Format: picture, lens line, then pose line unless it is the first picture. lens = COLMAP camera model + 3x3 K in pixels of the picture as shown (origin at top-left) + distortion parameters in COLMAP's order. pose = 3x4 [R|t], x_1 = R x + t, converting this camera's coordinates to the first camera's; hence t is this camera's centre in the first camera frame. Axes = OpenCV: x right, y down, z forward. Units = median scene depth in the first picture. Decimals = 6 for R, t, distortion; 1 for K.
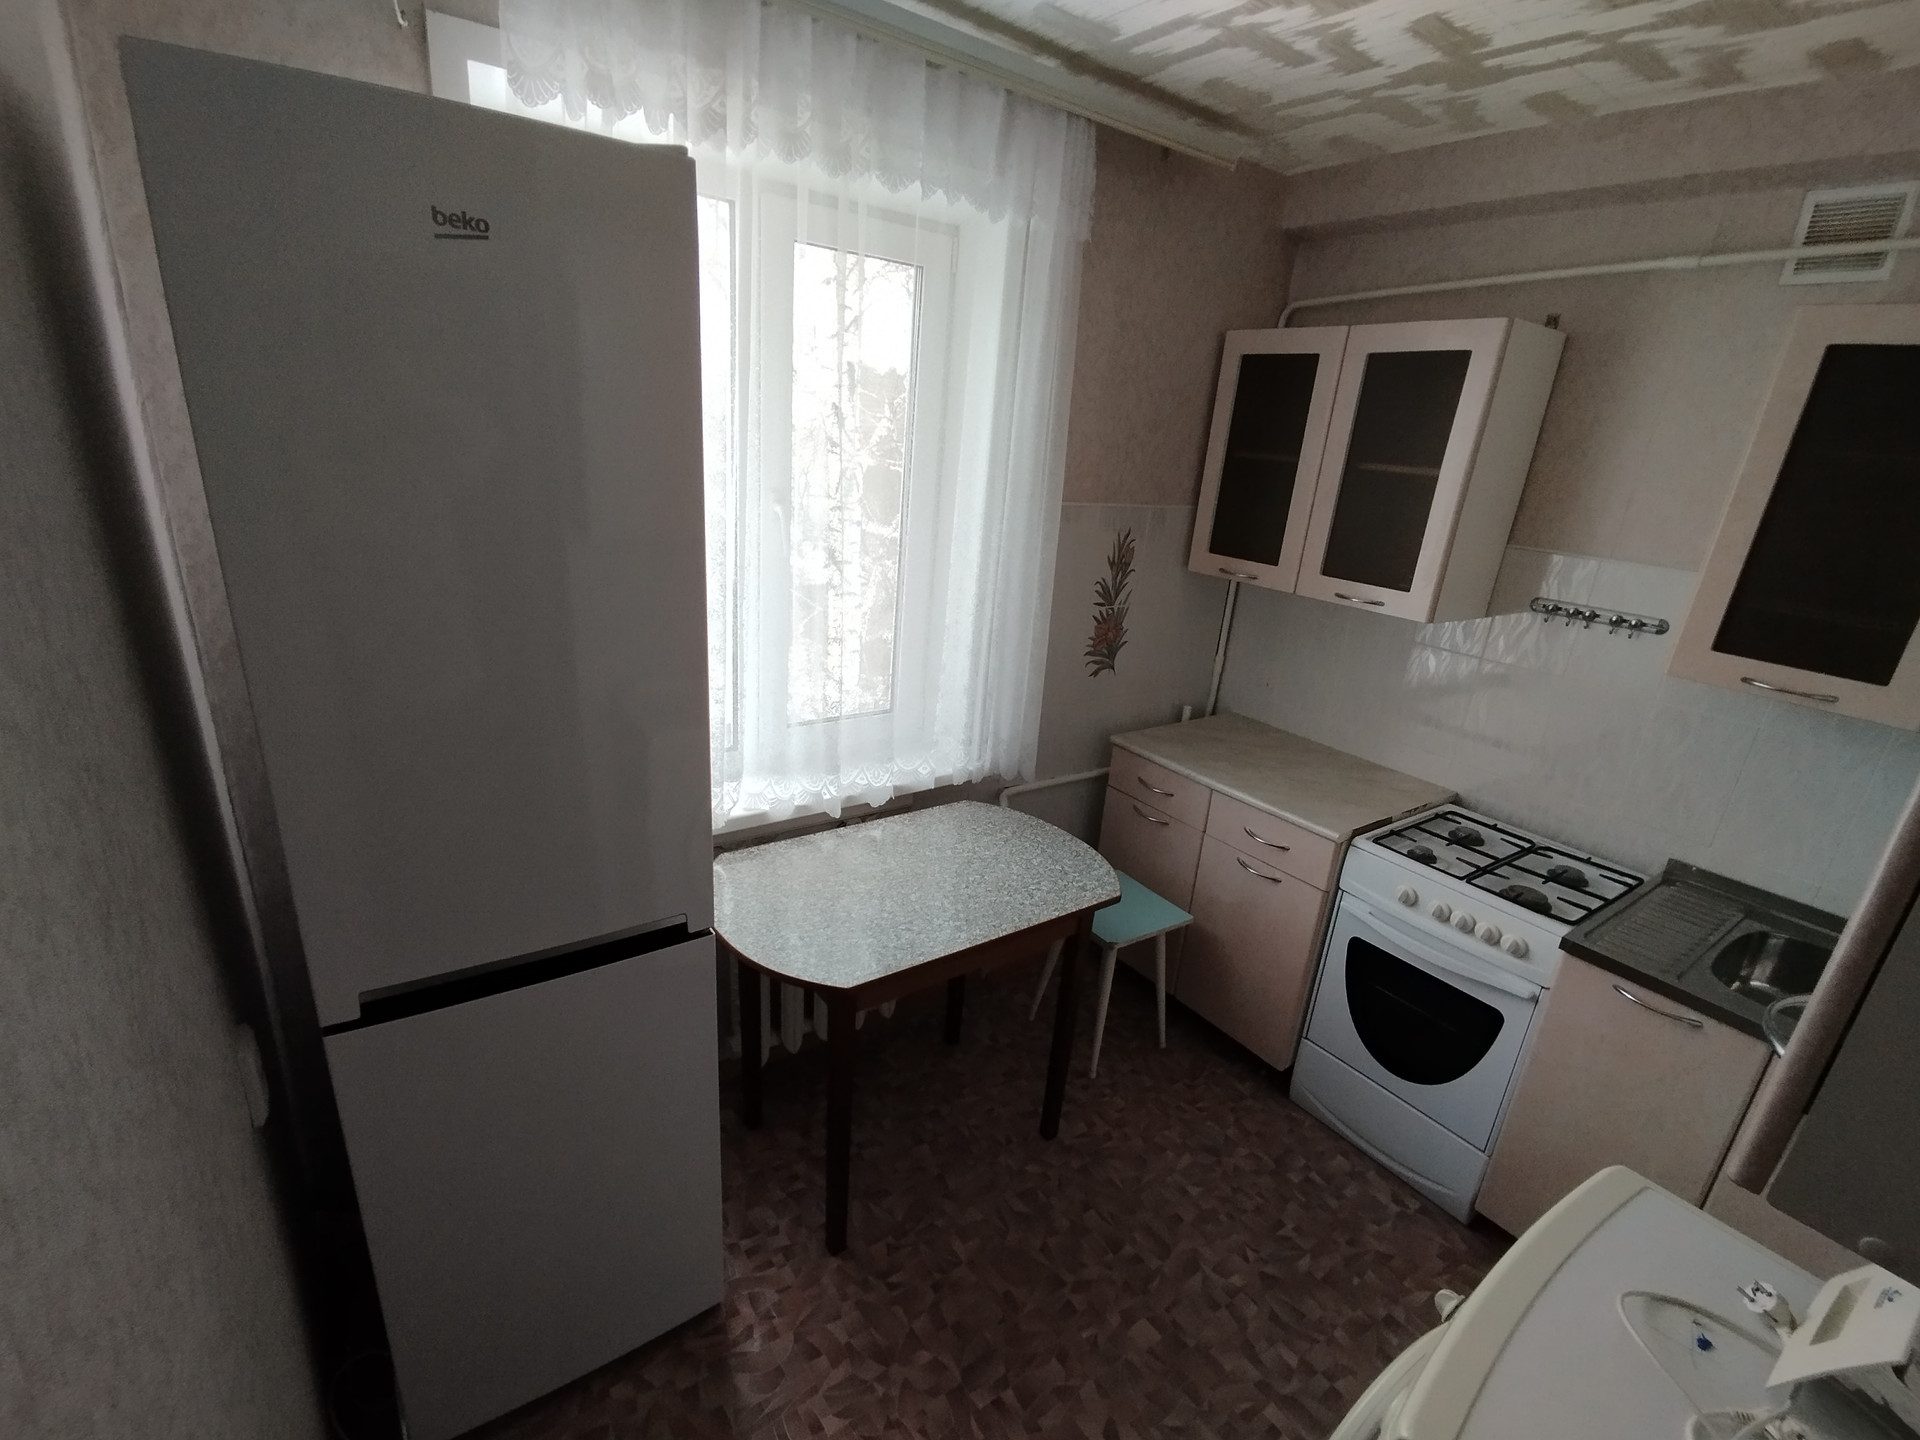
lens RADIAL K [[885.4, 0, 963.1], [0, 885.4, 749.0], [0, 0, 1]] dist [0.012696, -0.006428]
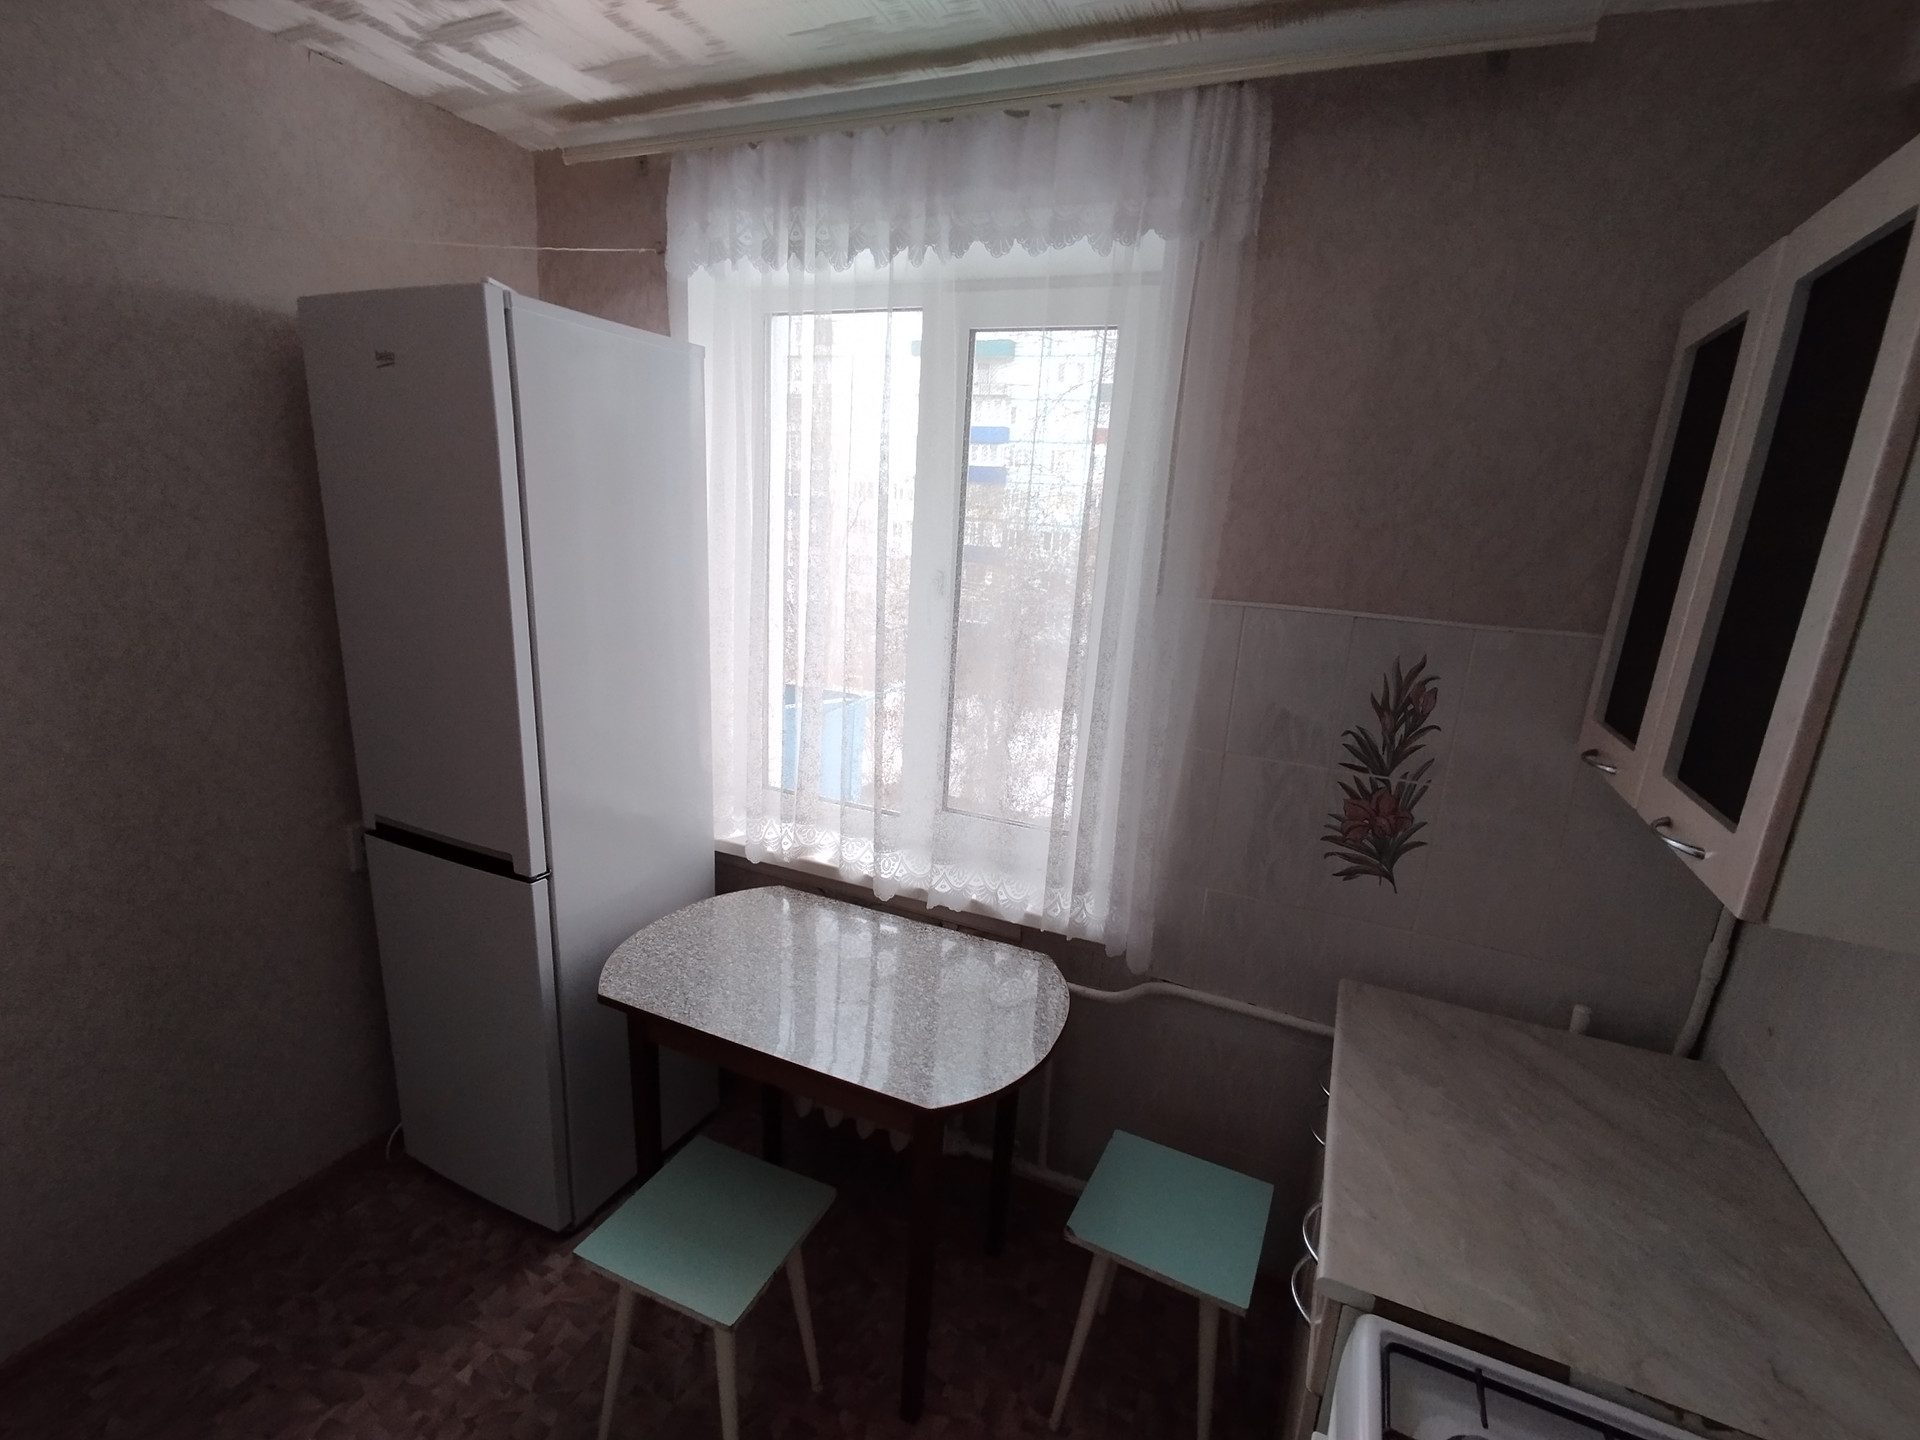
lens RADIAL K [[885.4, 0, 963.1], [0, 885.4, 749.0], [0, 0, 1]] dist [0.012696, -0.006428]
pose [[0.498028, 0.174315, -0.849460, 0.646081], [-0.318086, 0.948028, 0.008052, -0.105881], [0.806715, 0.266191, 0.527591, 0.499195]]
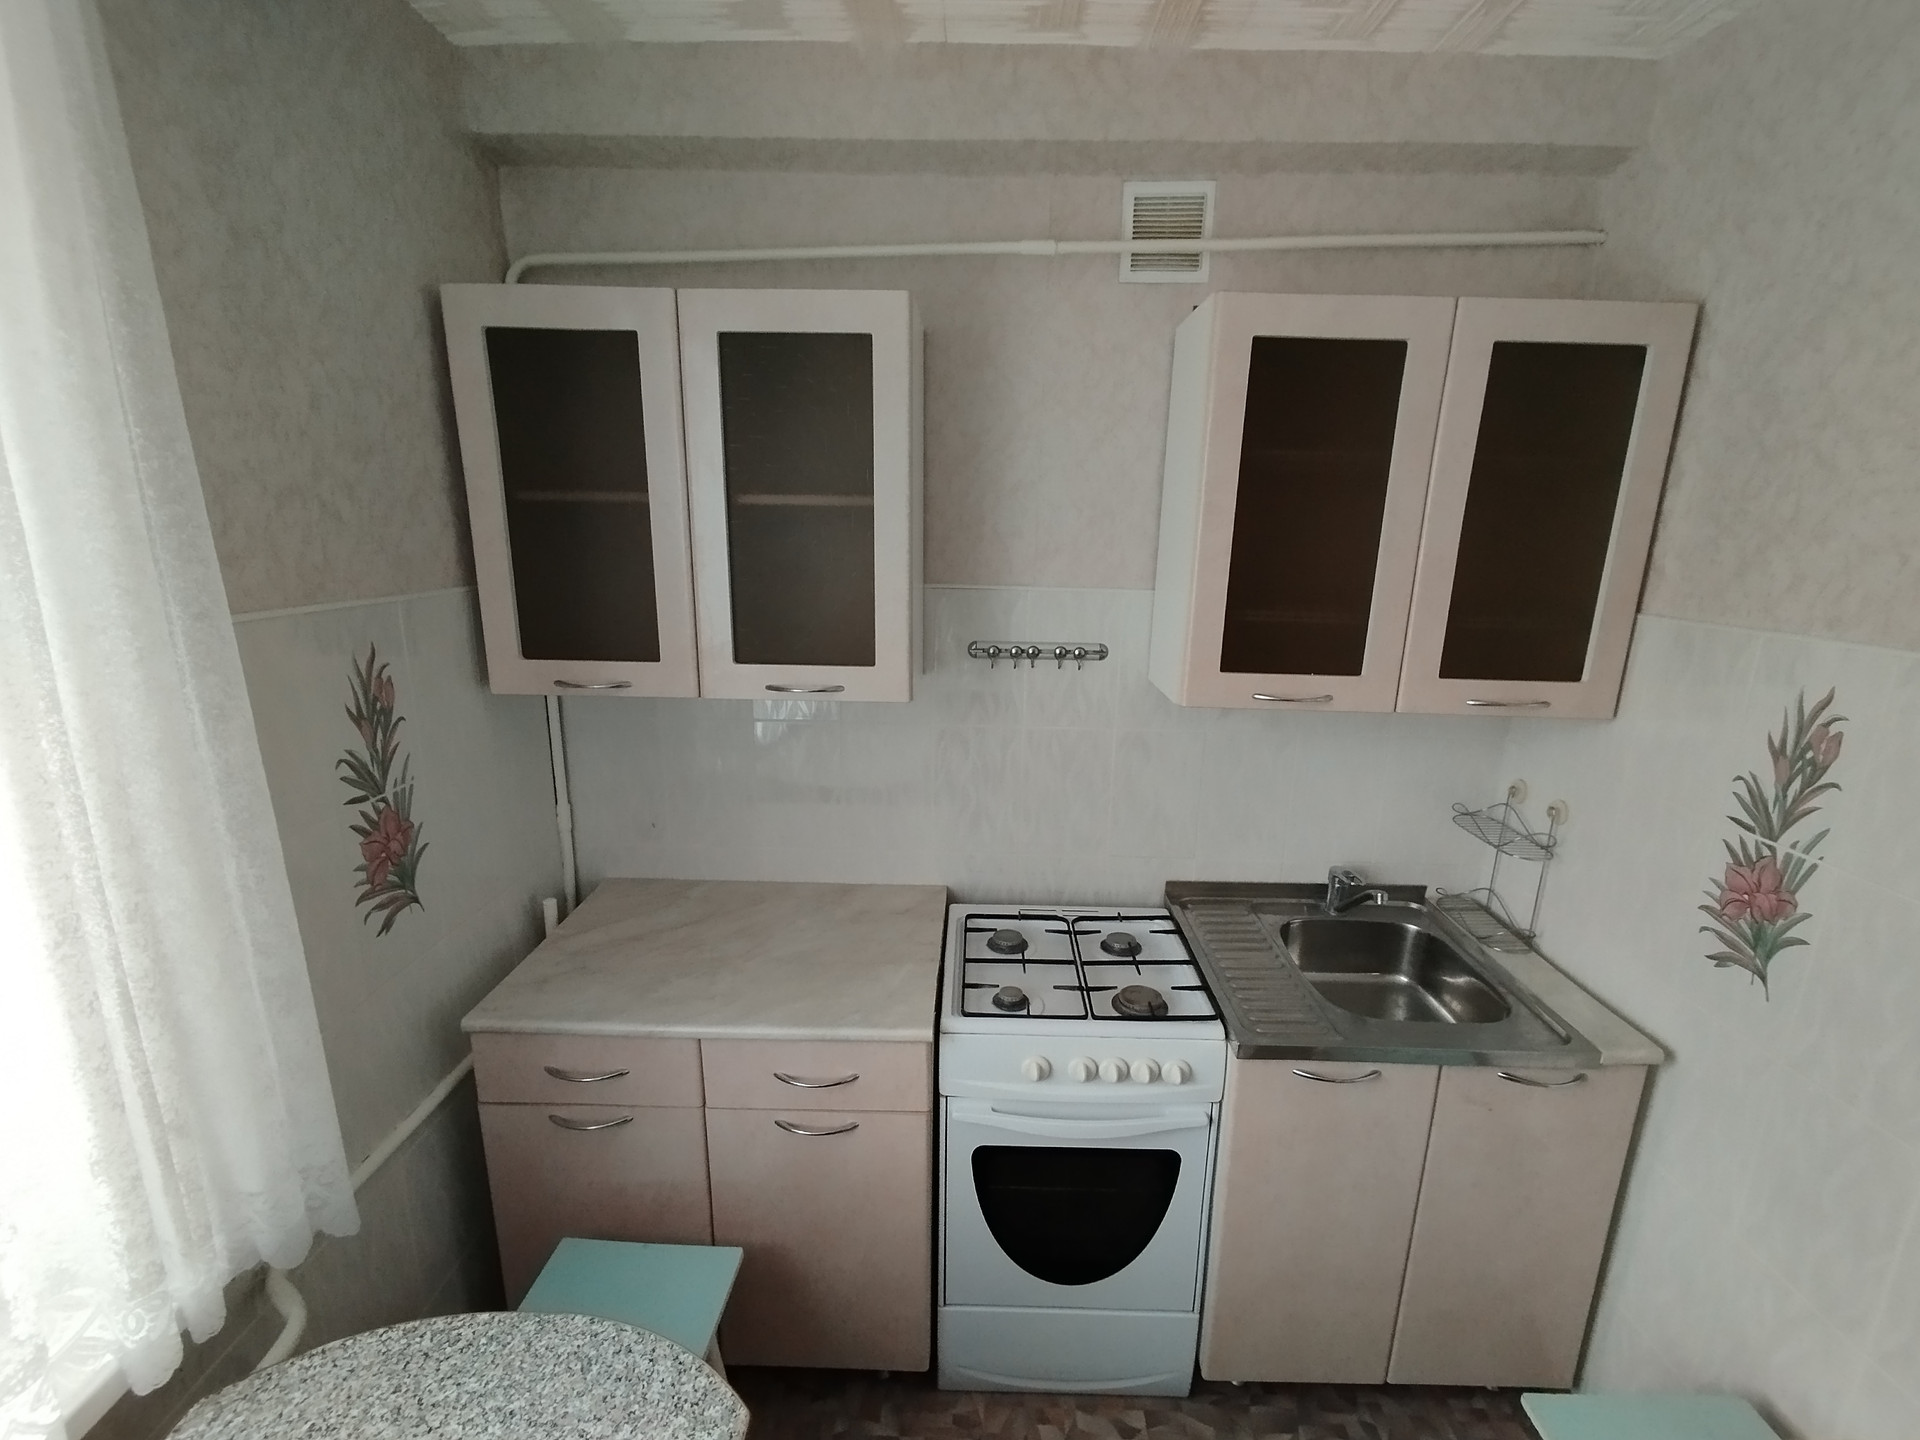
lens RADIAL K [[885.4, 0, 963.1], [0, 885.4, 749.0], [0, 0, 1]] dist [0.012696, -0.006428]
pose [[0.601784, -0.269055, 0.751975, -0.012150], [0.304330, 0.947761, 0.095560, -0.156277], [-0.738403, 0.171342, 0.652229, 0.478681]]
